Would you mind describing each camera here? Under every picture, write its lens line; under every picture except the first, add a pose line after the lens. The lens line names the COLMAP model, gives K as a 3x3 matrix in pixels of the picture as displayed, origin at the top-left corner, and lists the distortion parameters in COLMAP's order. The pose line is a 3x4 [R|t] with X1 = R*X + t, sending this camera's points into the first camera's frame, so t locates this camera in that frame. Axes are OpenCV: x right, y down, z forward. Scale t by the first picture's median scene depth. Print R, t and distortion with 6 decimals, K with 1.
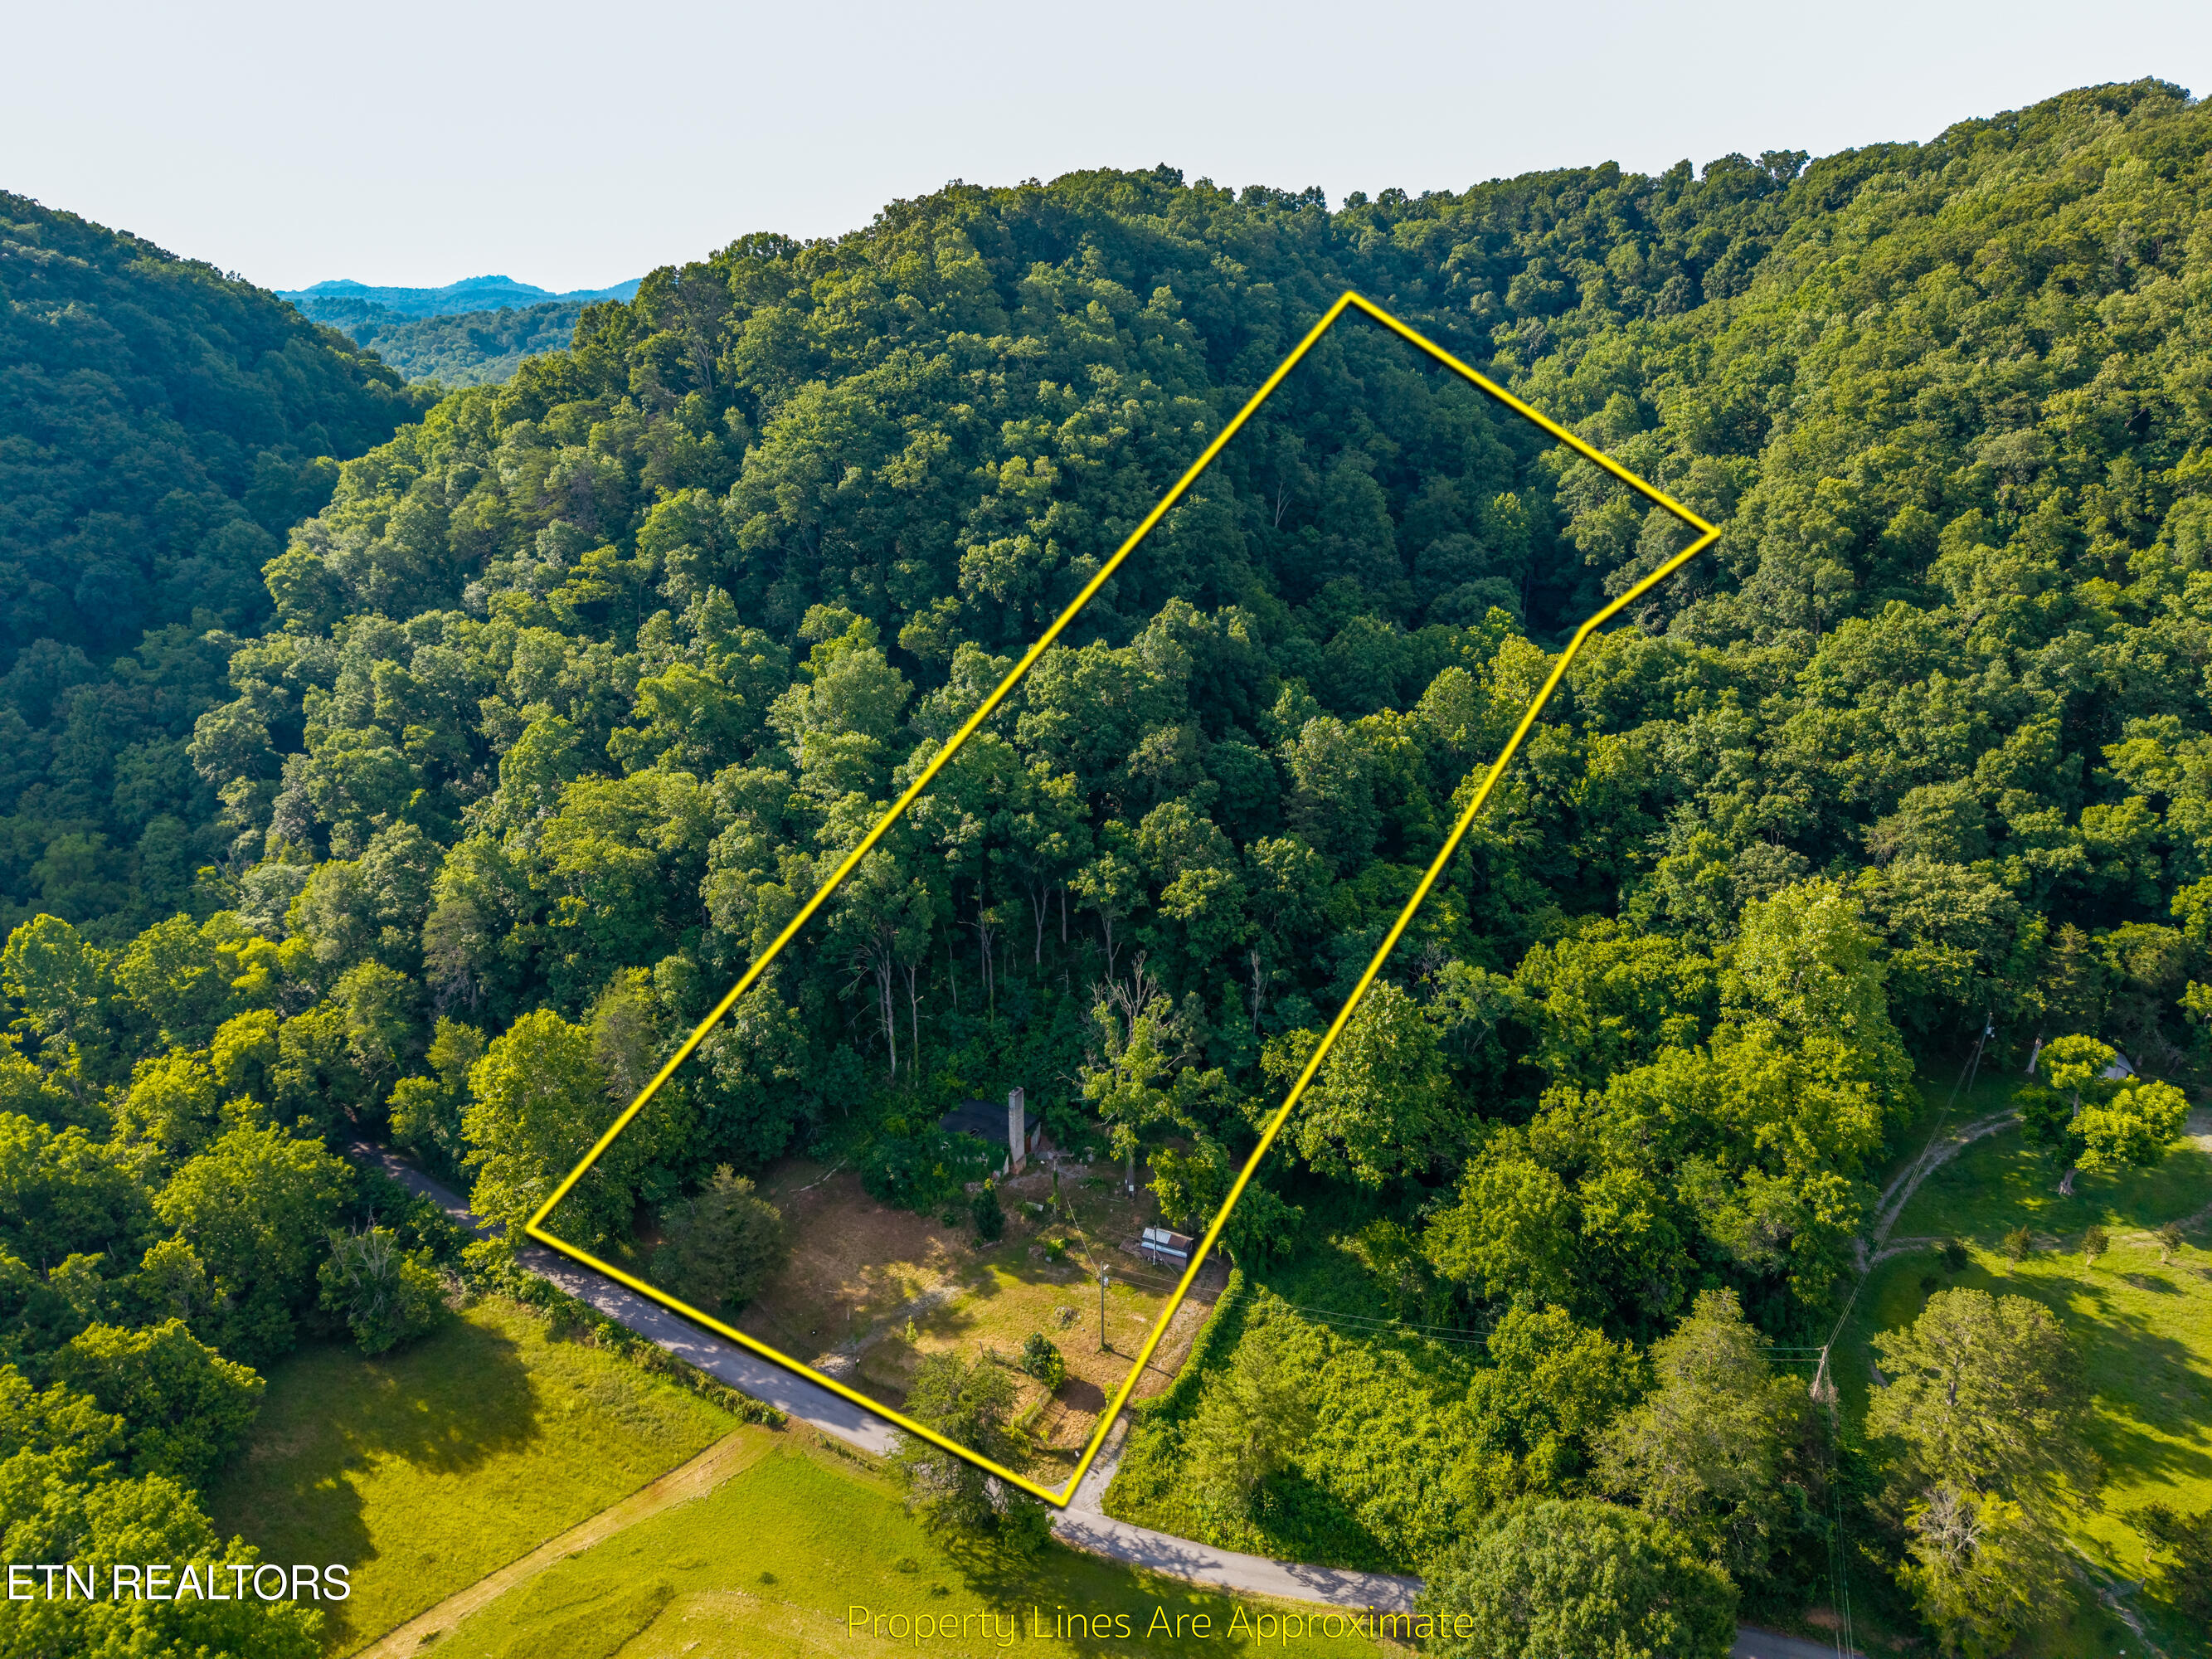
lens RADIAL K [[1471.4, 0, 1080.7], [0, 1471.4, 829.0], [0, 0, 1]] dist [0.014996, -0.014856]
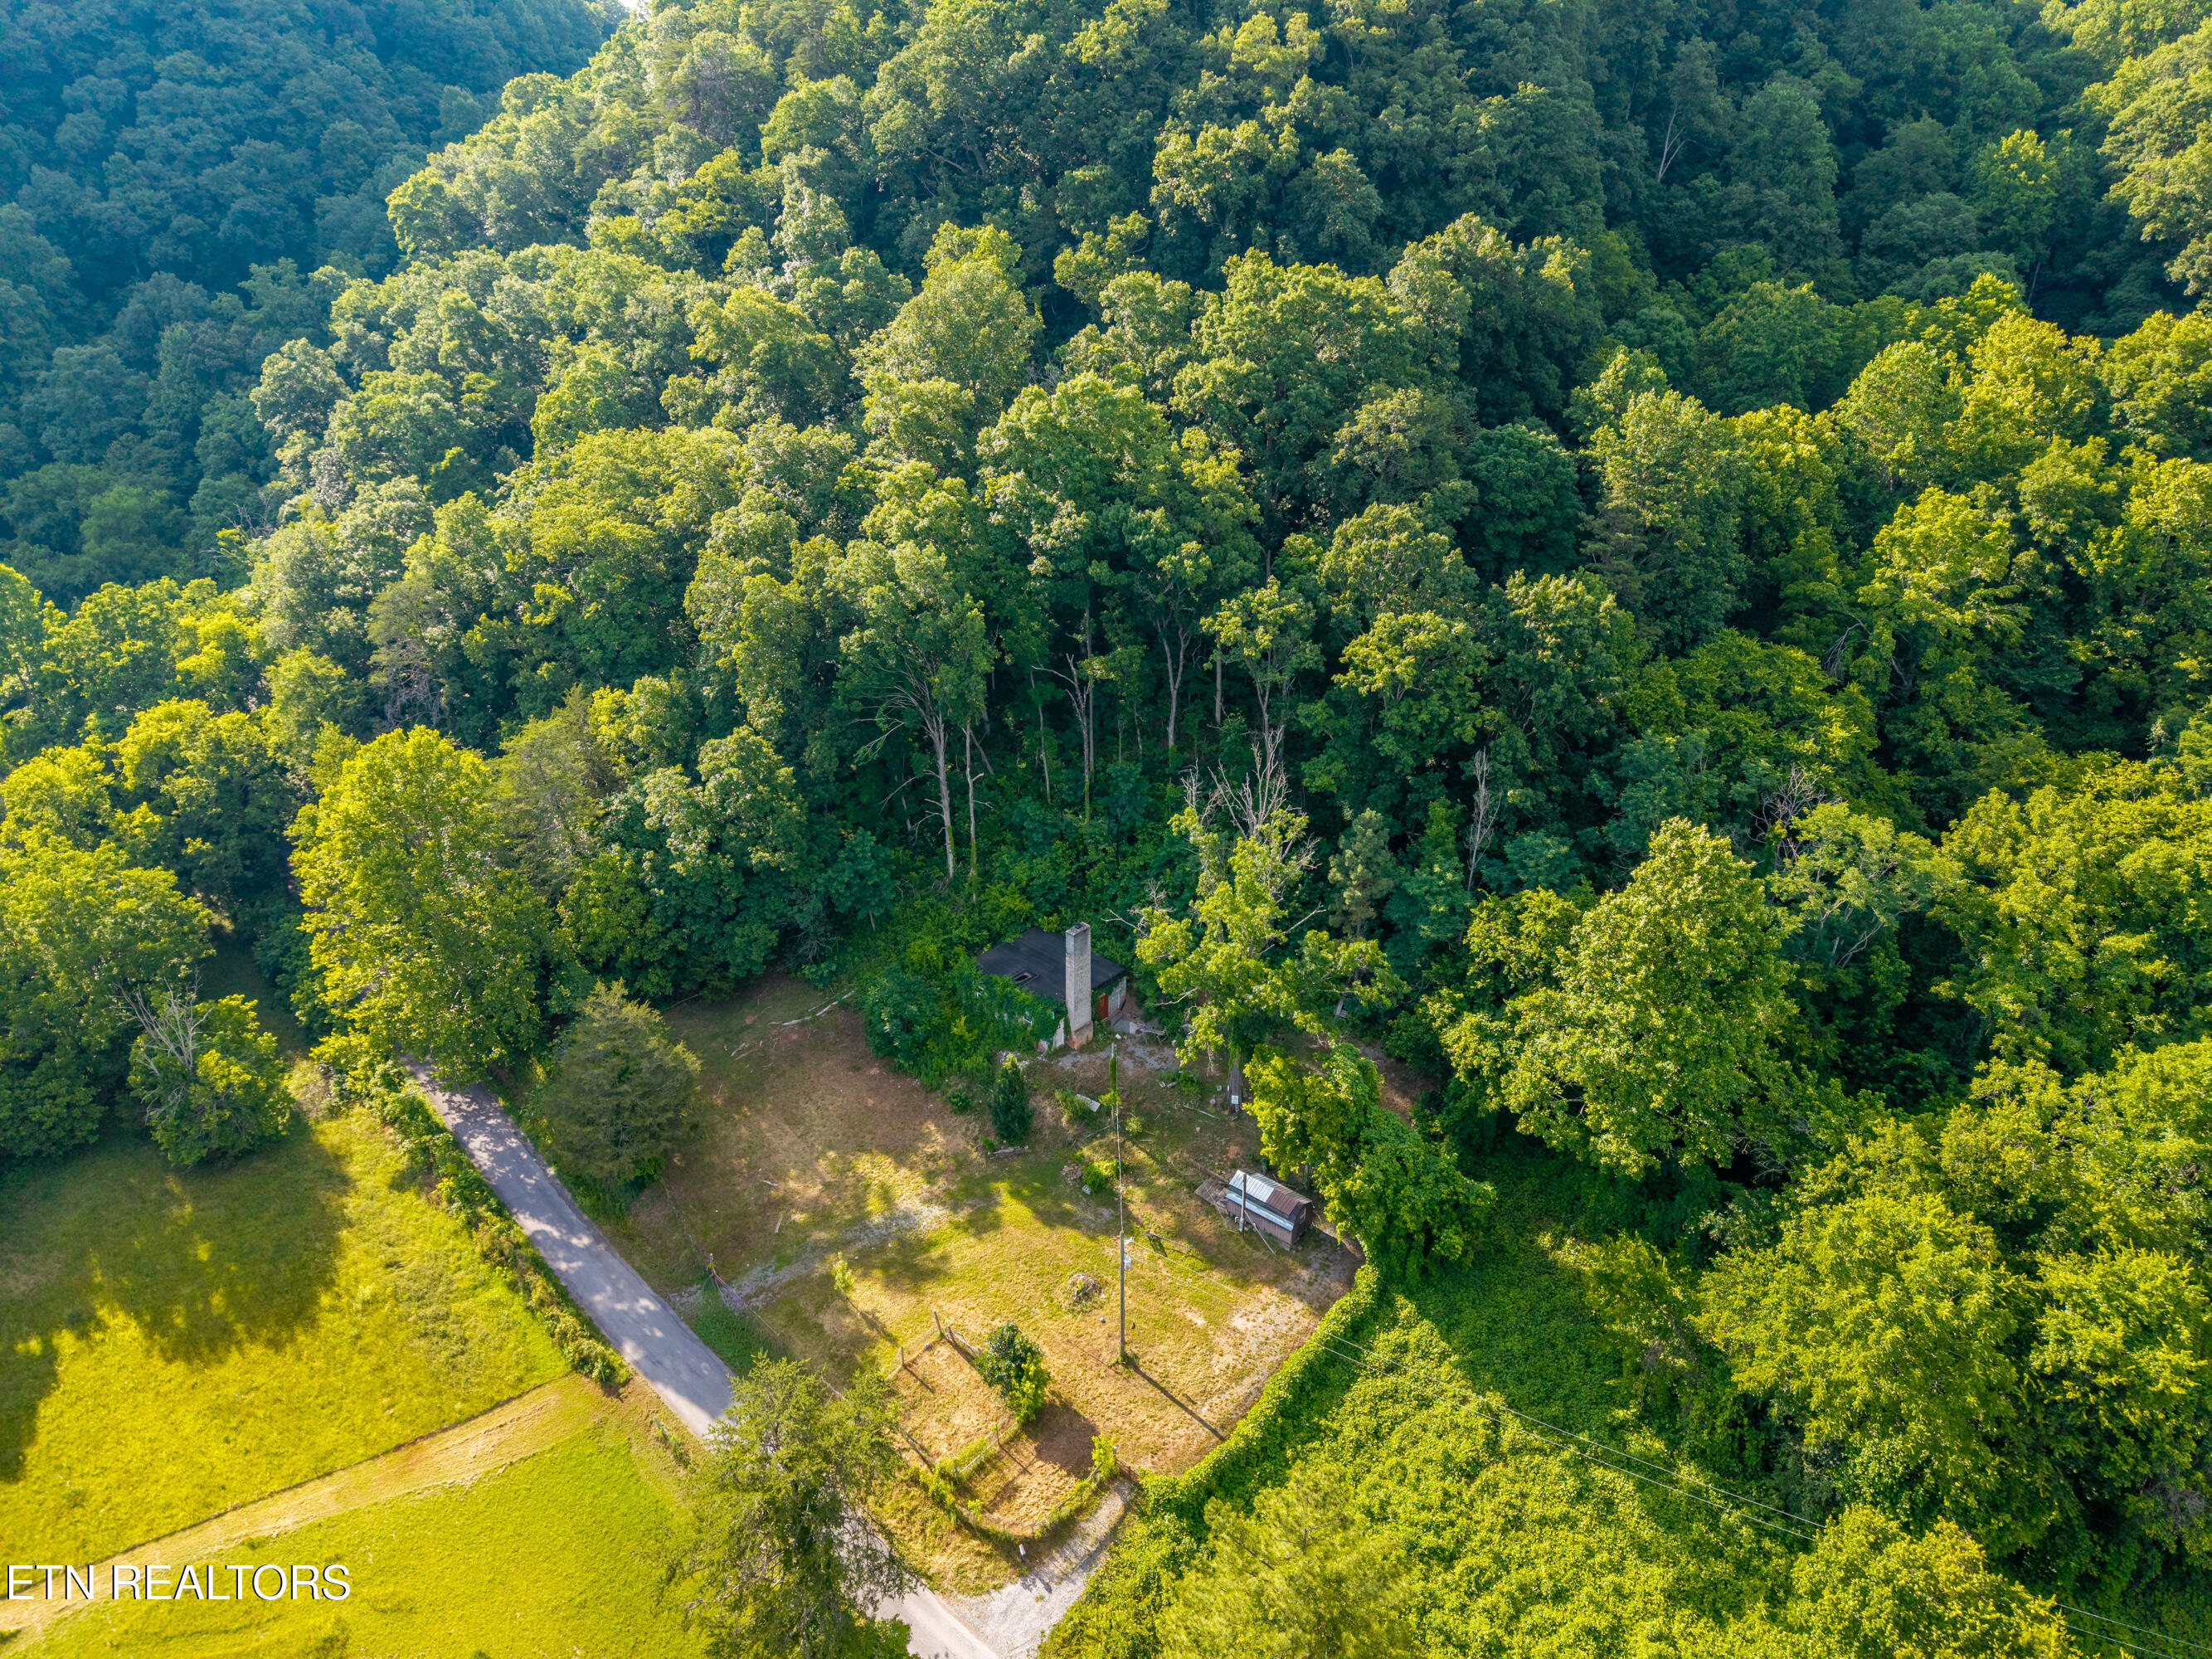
lens RADIAL K [[1471.4, 0, 1080.7], [0, 1471.4, 829.0], [0, 0, 1]] dist [0.014996, -0.014856]
pose [[0.970023, 0.113485, -0.214886, 0.089855], [-0.082967, 0.985787, 0.146087, 0.038648], [0.228410, -0.123880, 0.965651, 0.366251]]
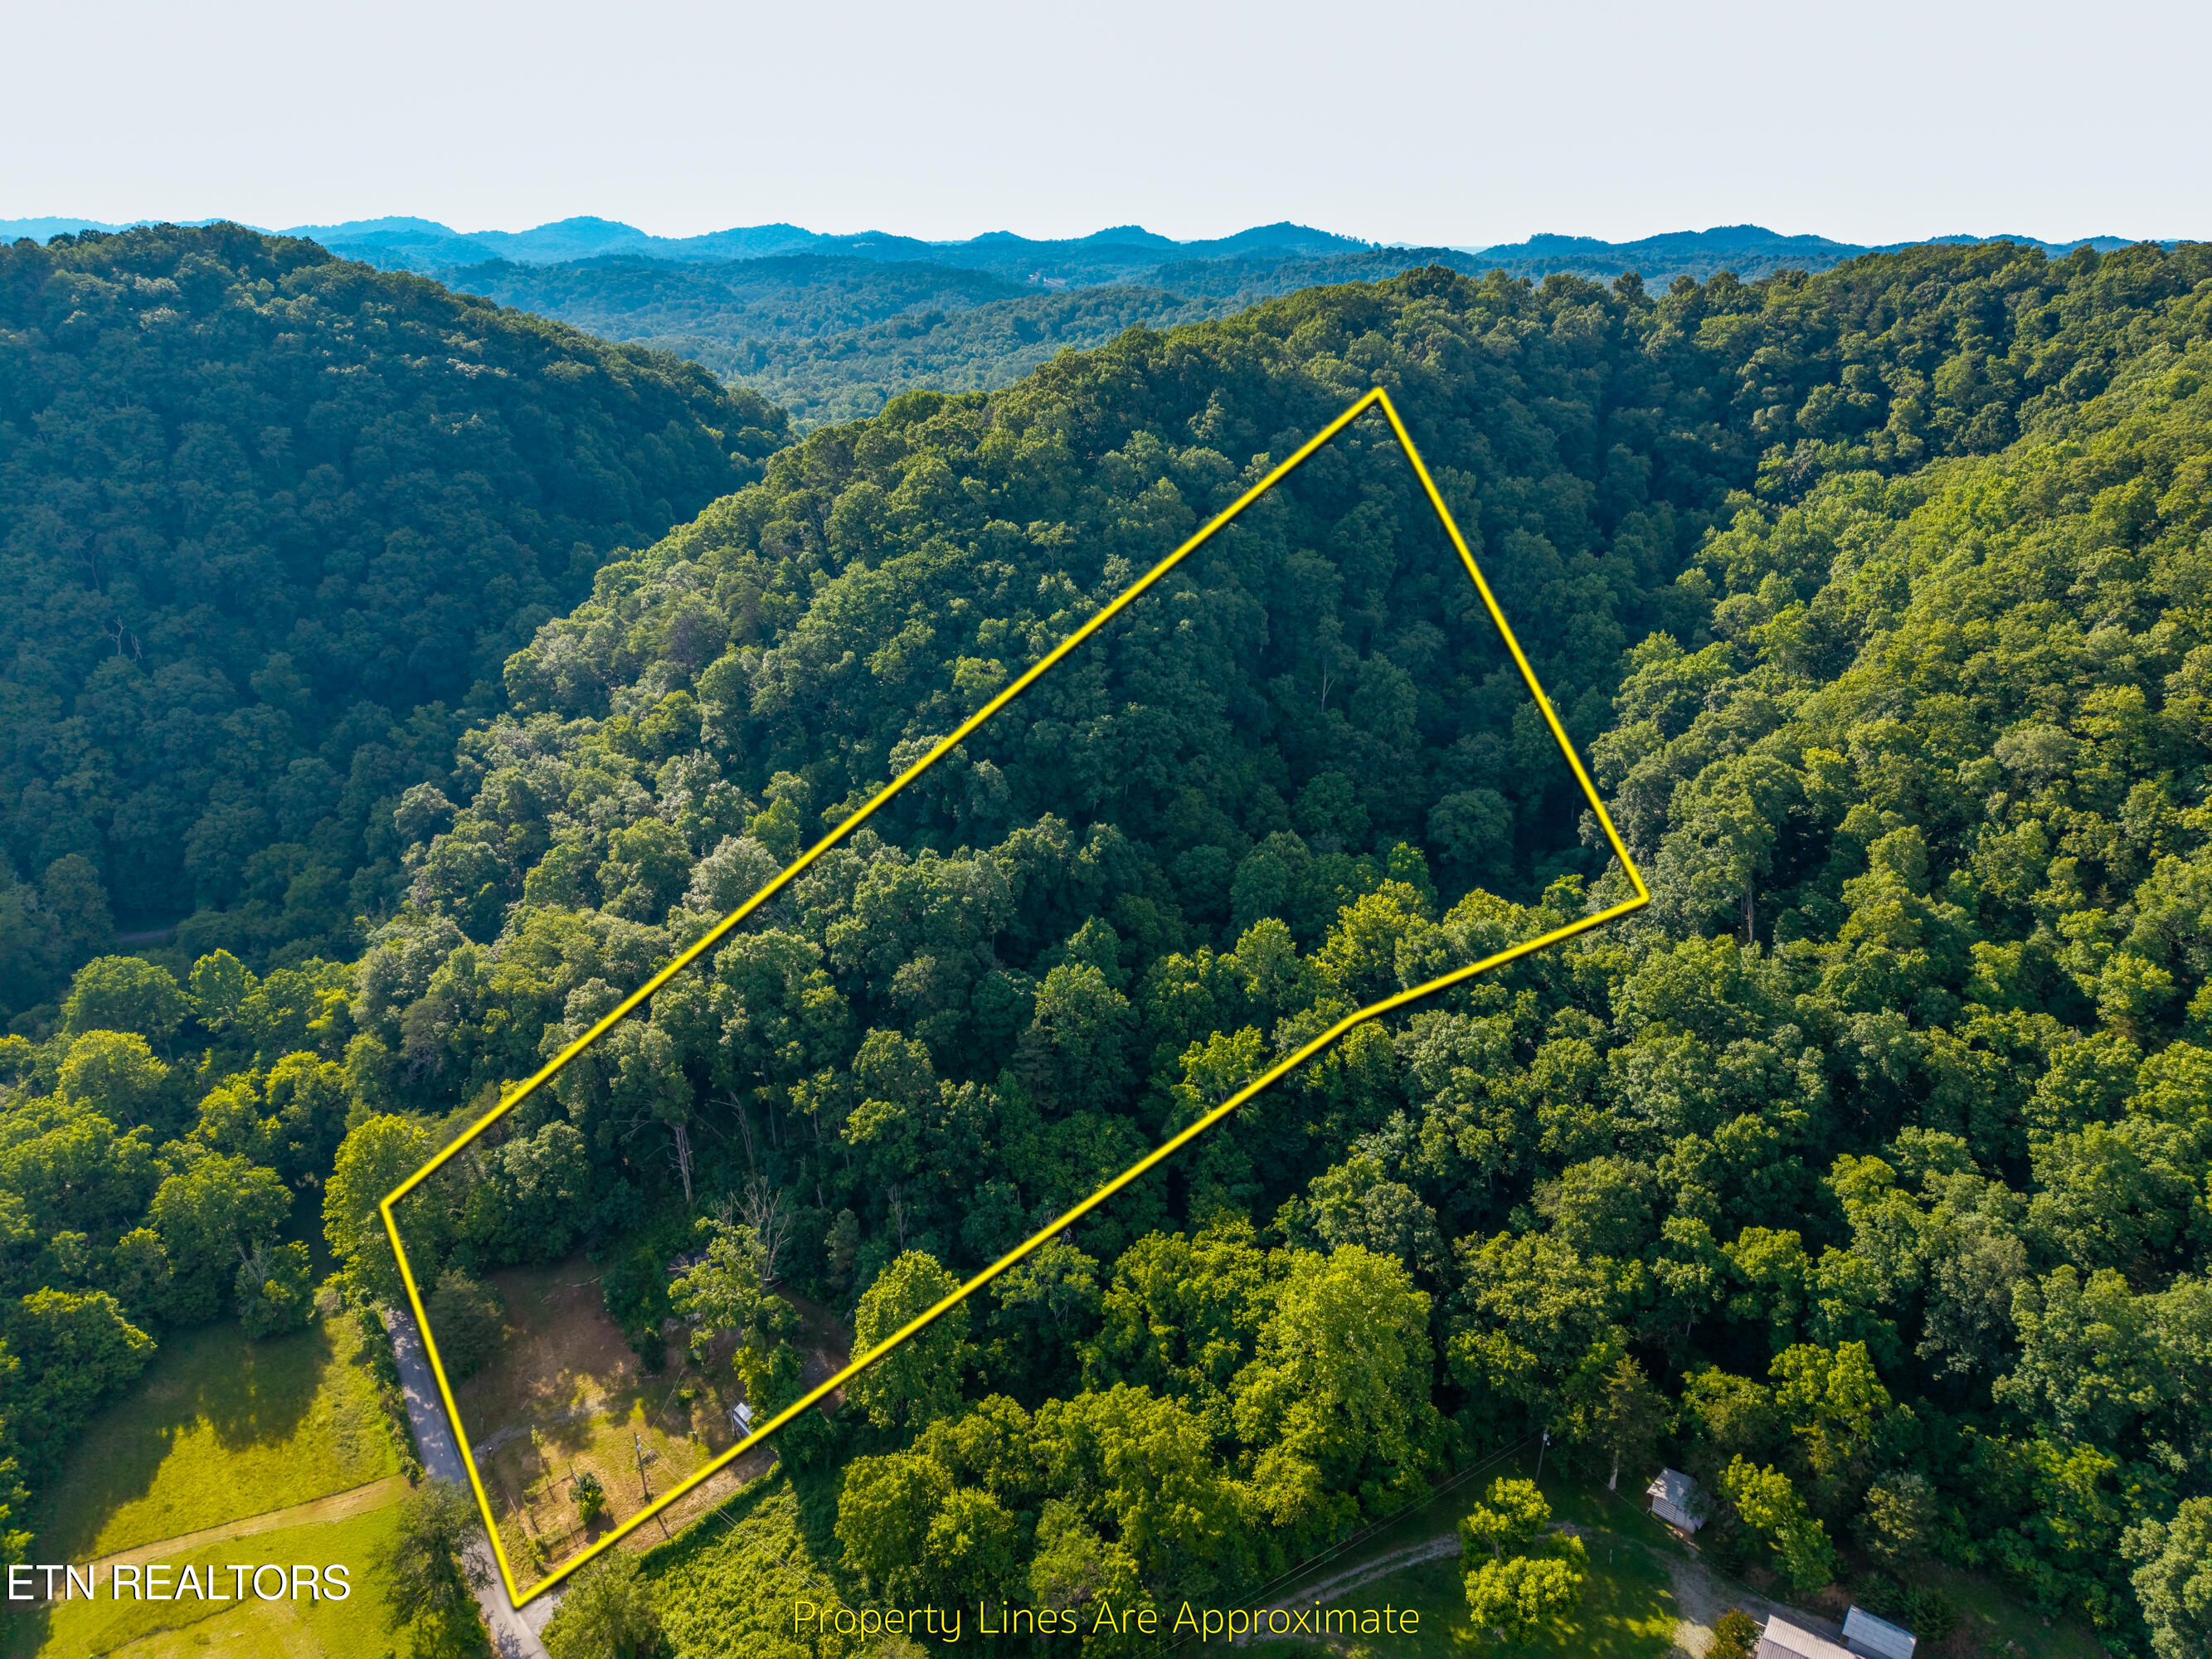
lens RADIAL K [[1439.1, 0, 1072.9], [0, 1439.1, 822.8], [0, 0, 1]] dist [0.012254, -0.016576]
pose [[0.925175, 0.136790, -0.354033, 0.596066], [-0.124276, 0.990553, 0.057961, -0.276023], [0.358617, -0.009626, 0.933435, 0.002079]]
